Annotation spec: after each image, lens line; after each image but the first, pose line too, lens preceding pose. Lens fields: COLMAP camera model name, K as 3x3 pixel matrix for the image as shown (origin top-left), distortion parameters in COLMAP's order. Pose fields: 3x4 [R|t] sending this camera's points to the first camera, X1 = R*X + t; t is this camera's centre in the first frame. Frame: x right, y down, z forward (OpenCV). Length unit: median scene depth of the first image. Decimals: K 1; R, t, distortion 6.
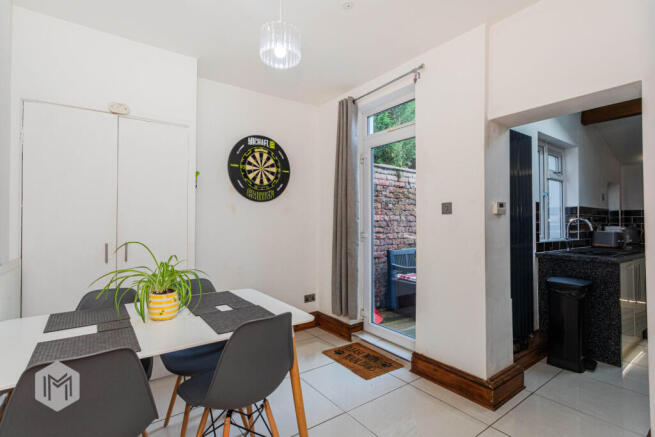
lens RADIAL K [[310.5, 0, 327.5], [0, 310.5, 218.5], [0, 0, 1]] dist [0.000714, 0.000397]
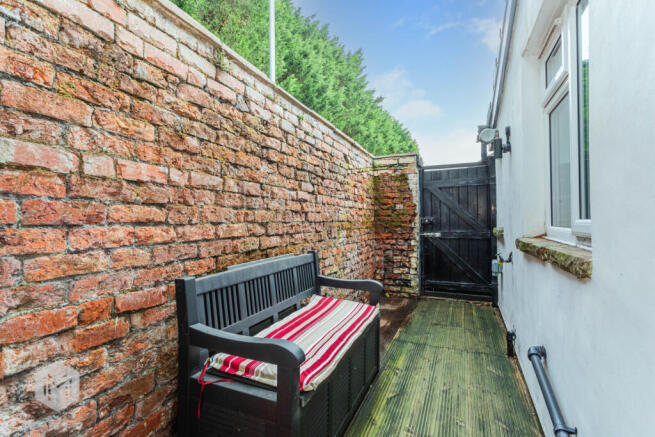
lens RADIAL K [[310.5, 0, 327.5], [0, 310.5, 218.5], [0, 0, 1]] dist [0.000714, 0.000397]
pose [[0.866156, -0.006218, 0.499735, 0.162188], [-0.001394, 0.999889, 0.014856, 0.035384], [-0.499771, -0.013564, 0.866051, 0.639467]]
